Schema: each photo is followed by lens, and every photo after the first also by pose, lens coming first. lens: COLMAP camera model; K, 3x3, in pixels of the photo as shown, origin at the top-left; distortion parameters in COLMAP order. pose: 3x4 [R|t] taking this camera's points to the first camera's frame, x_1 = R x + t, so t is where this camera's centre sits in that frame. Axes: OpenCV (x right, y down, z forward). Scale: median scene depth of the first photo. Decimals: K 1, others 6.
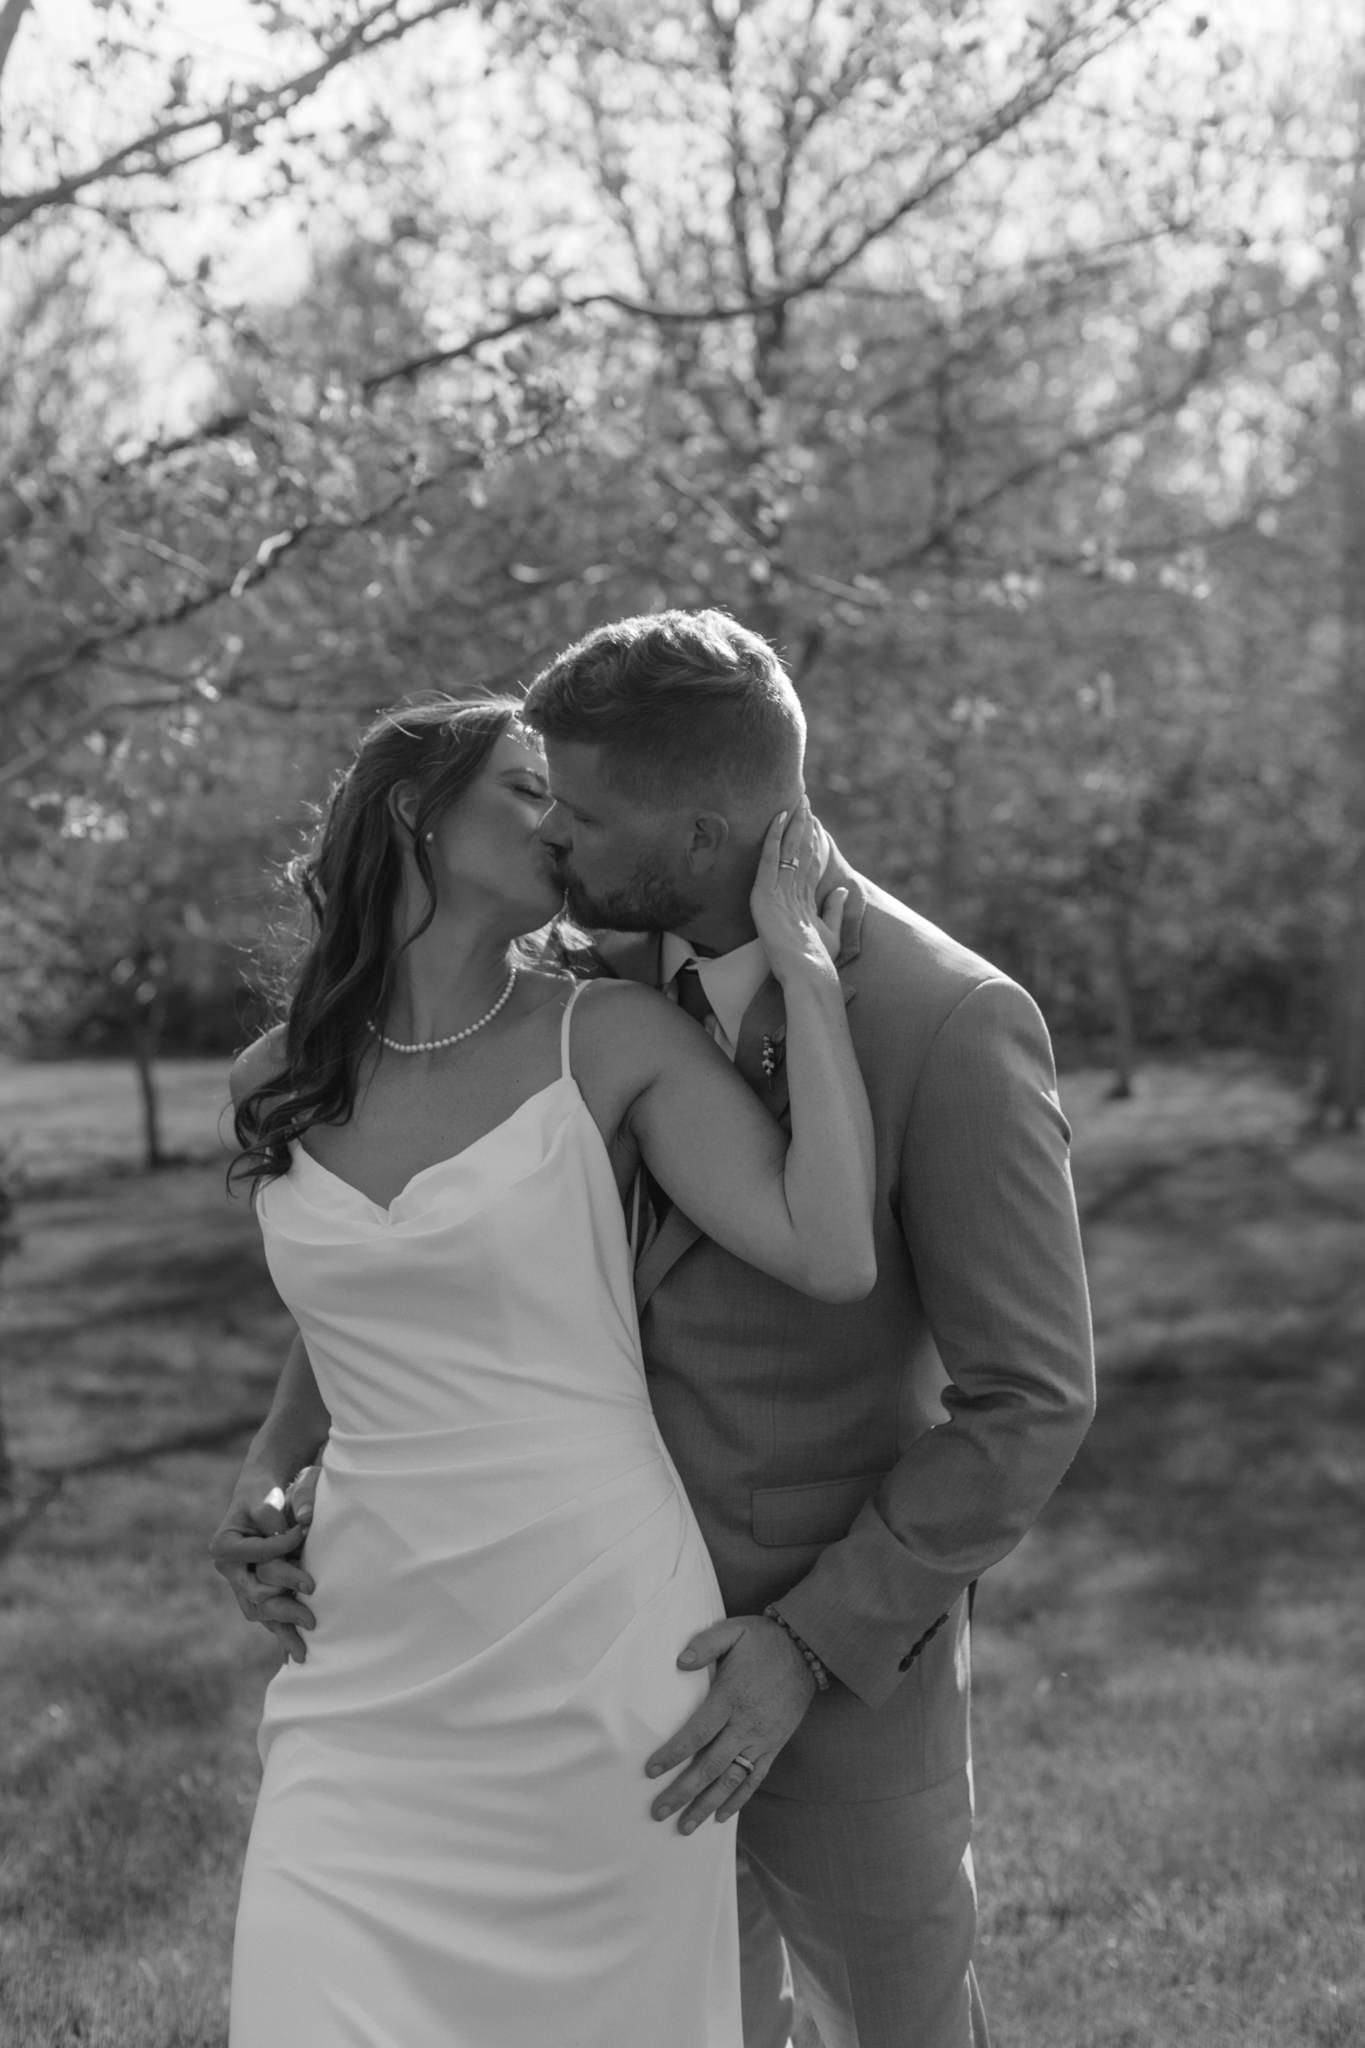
lens RADIAL K [[2972.9, 0, 682.5], [0, 2972.9, 1024.0], [0, 0, 1]] dist [0.006928, 0.083536]
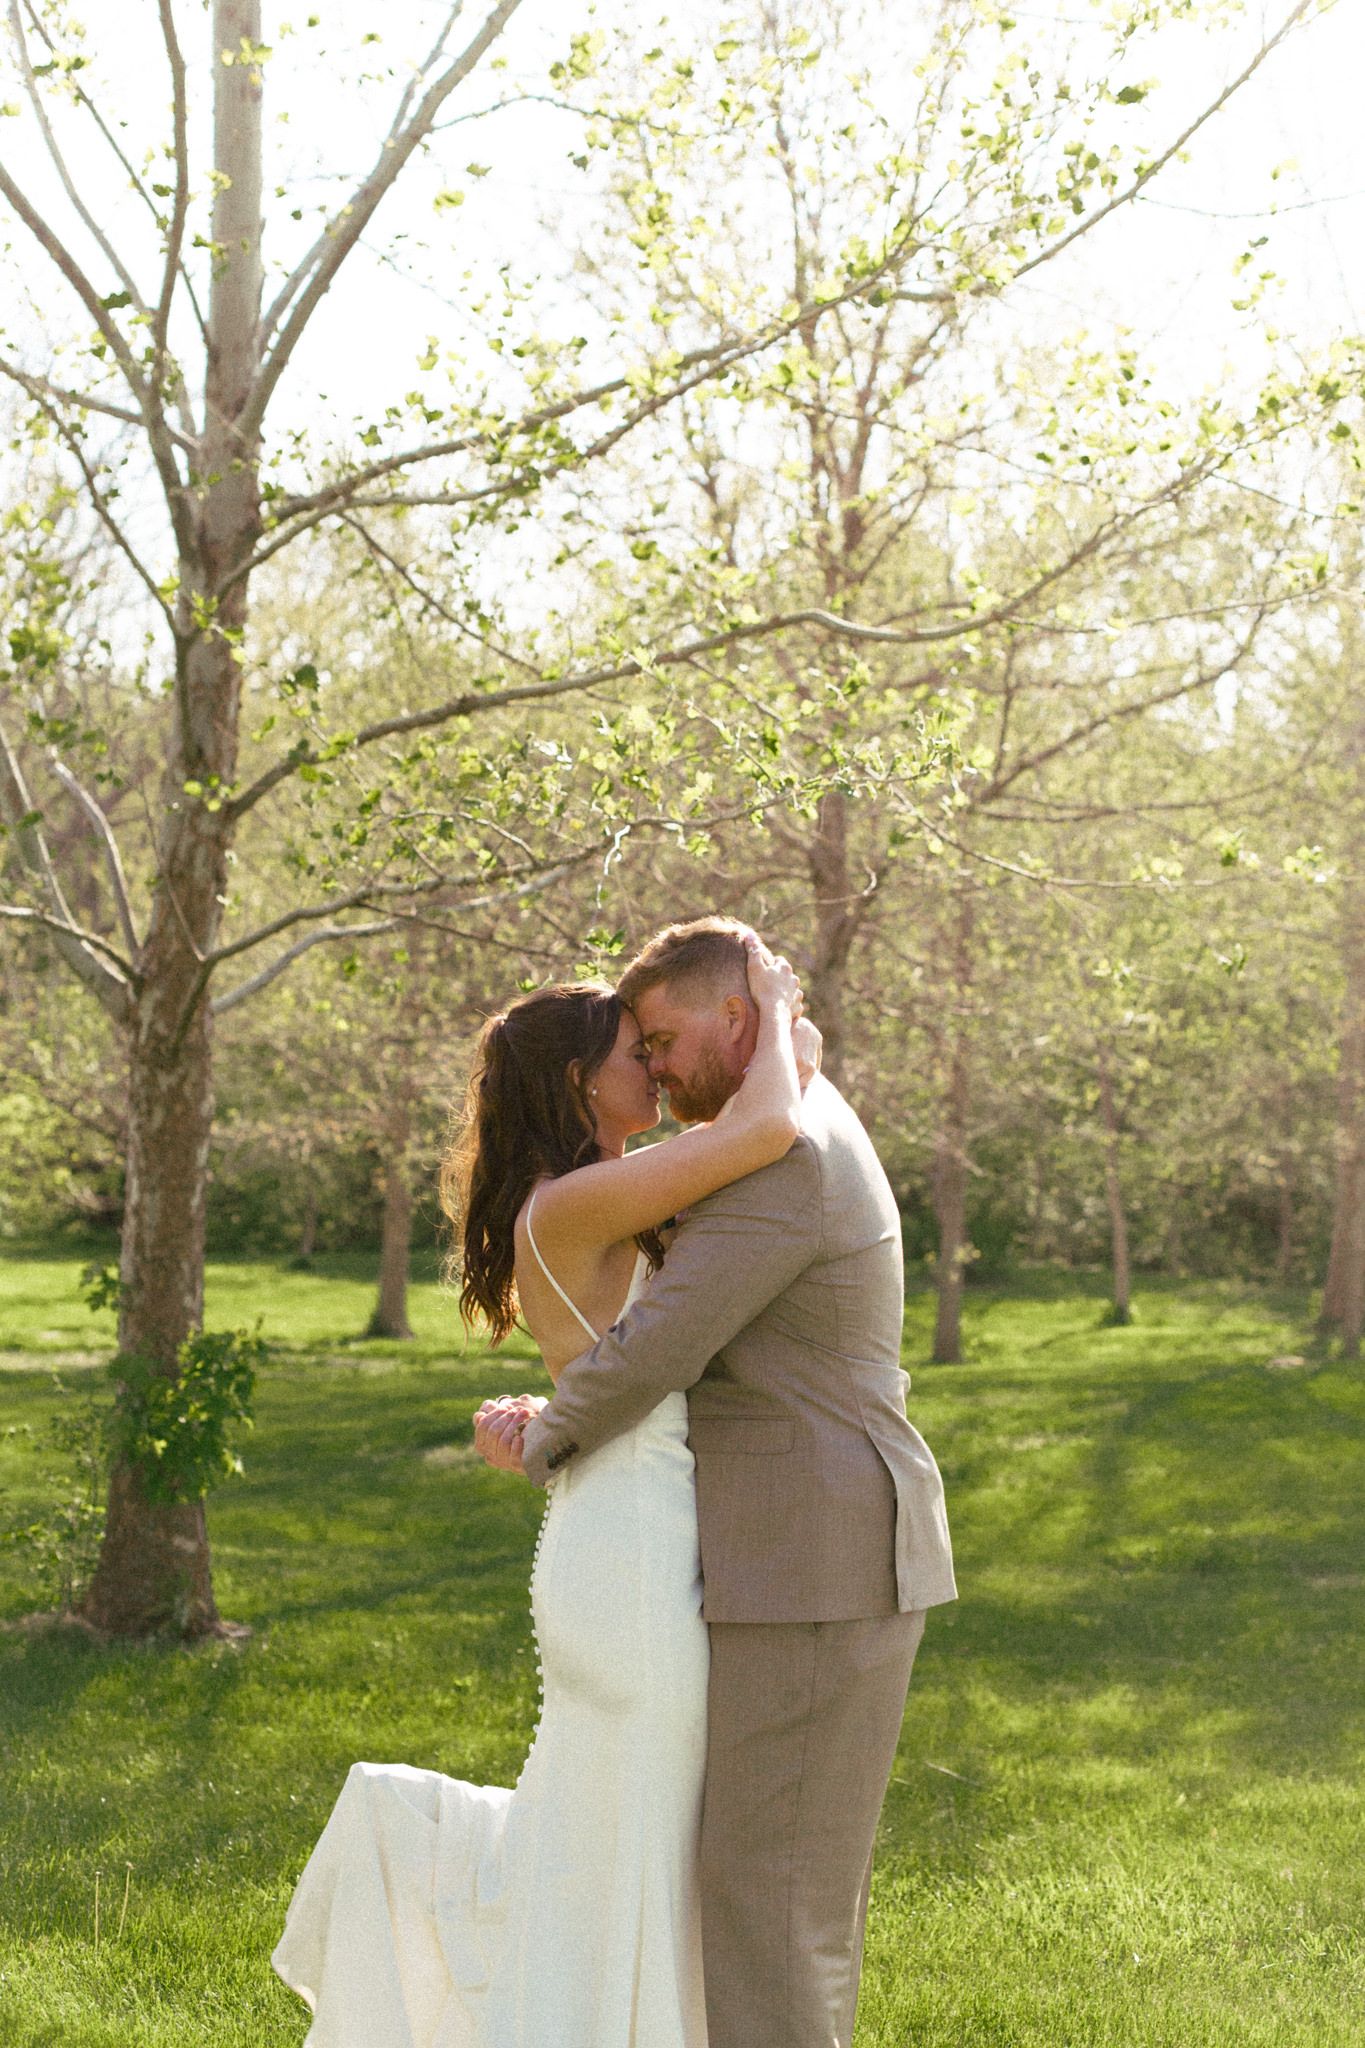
lens RADIAL K [[3024.9, 0, 682.5], [0, 3024.9, 1024.0], [0, 0, 1]] dist [0.001193, -0.043446]
pose [[0.999584, 0.026660, 0.010974, -0.067156], [-0.025817, 0.997153, -0.070854, 0.004000], [-0.012832, 0.070541, 0.997426, -0.149623]]
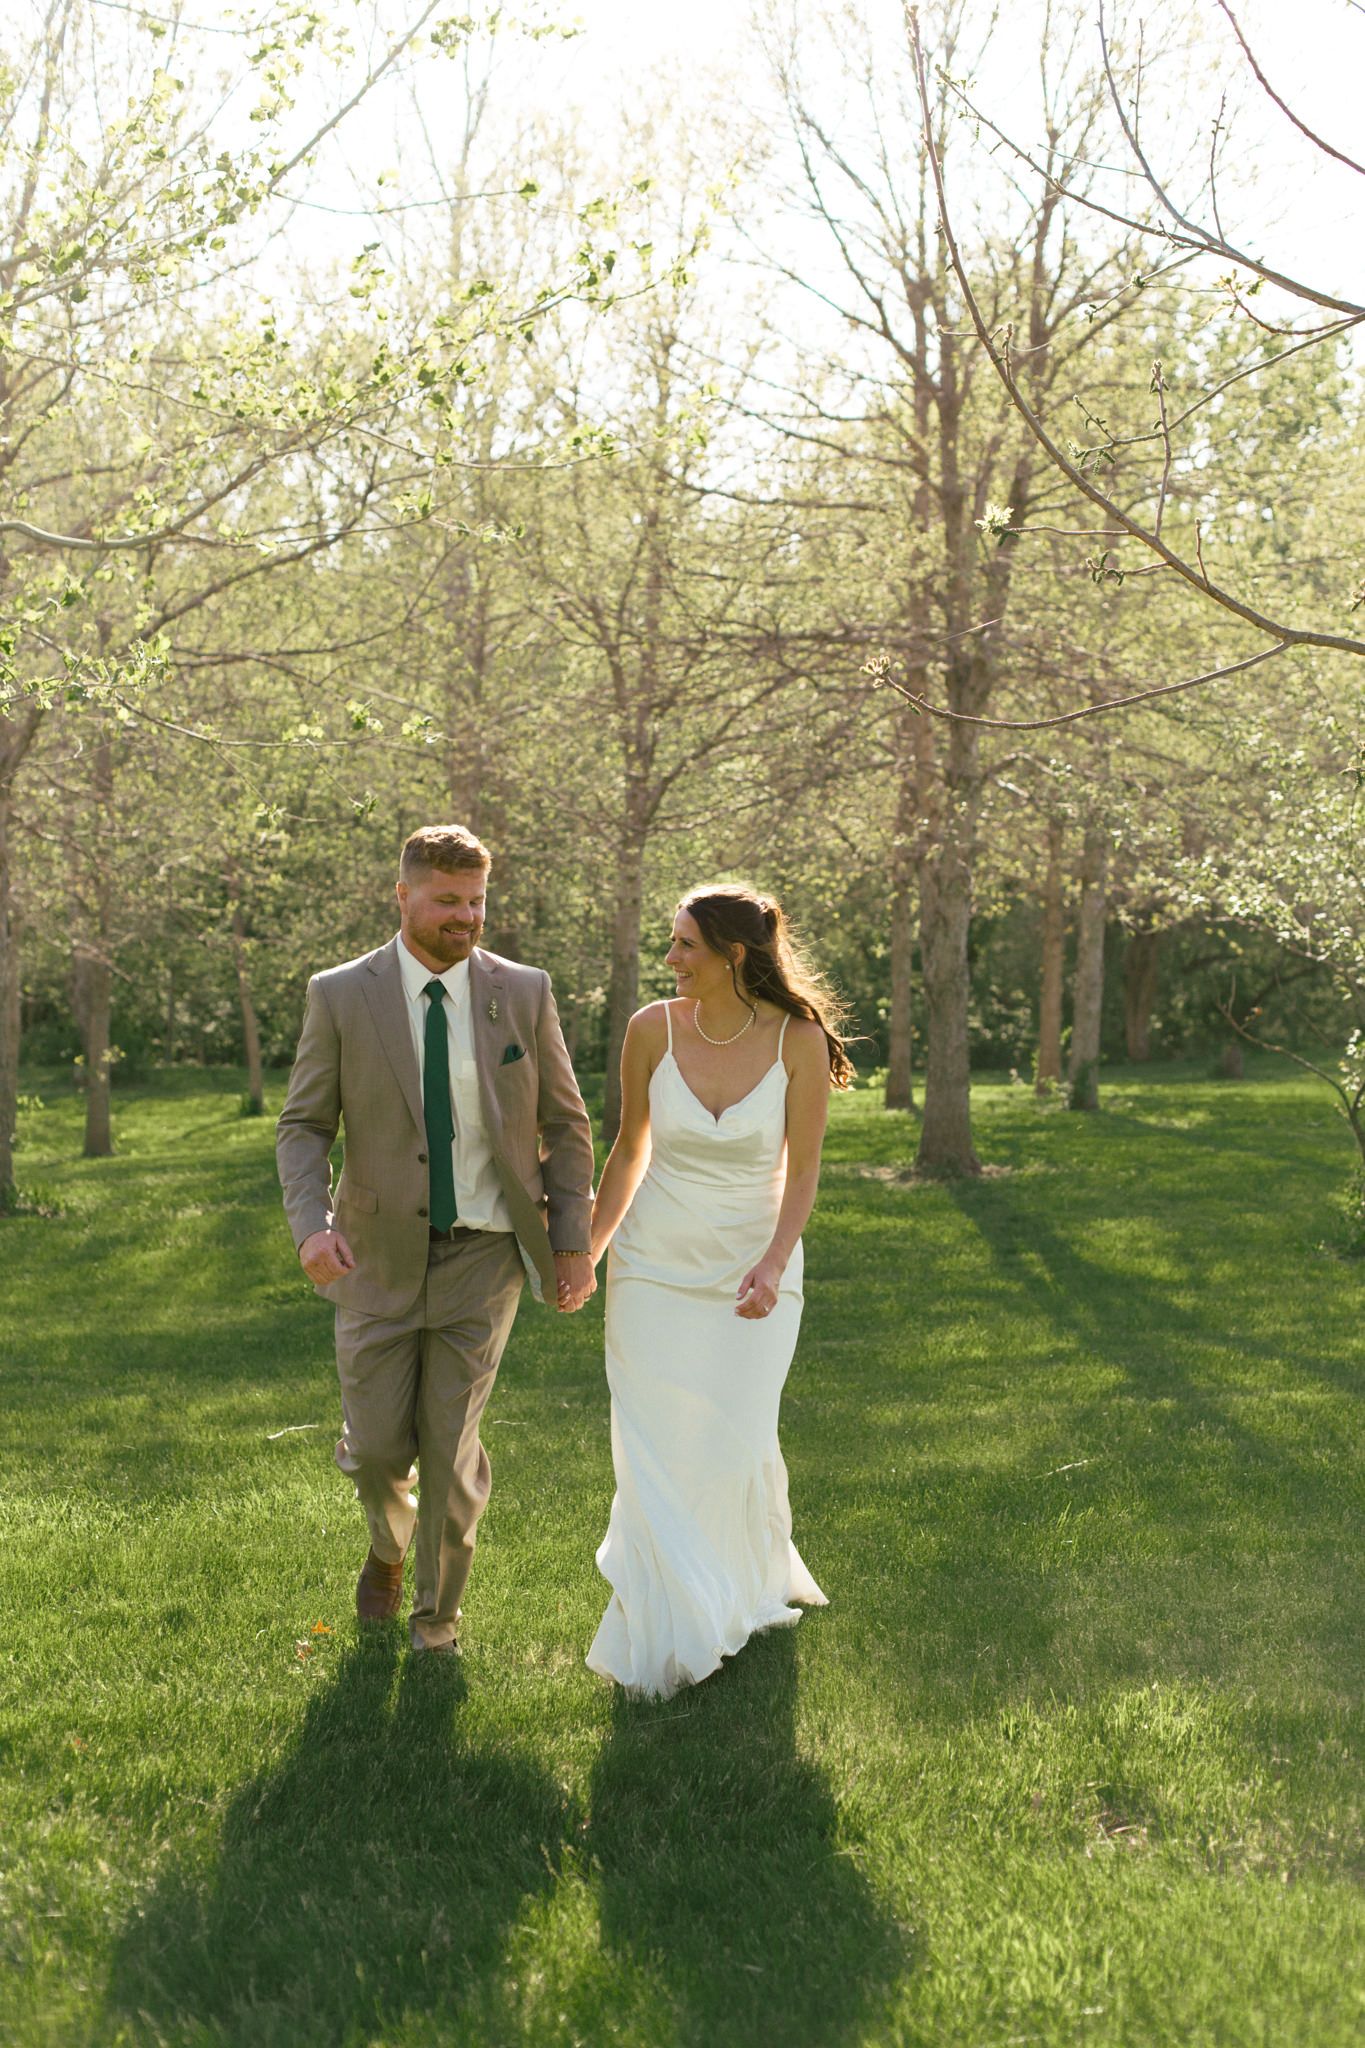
lens RADIAL K [[2930.0, 0, 680.8], [0, 2930.0, 1019.0], [0, 0, 1]] dist [0.001252, 0.006616]
pose [[0.953860, -0.013241, 0.299961, -0.115966], [0.016620, 0.999824, -0.008718, 0.011066], [-0.299792, 0.013301, 0.953912, -0.358460]]
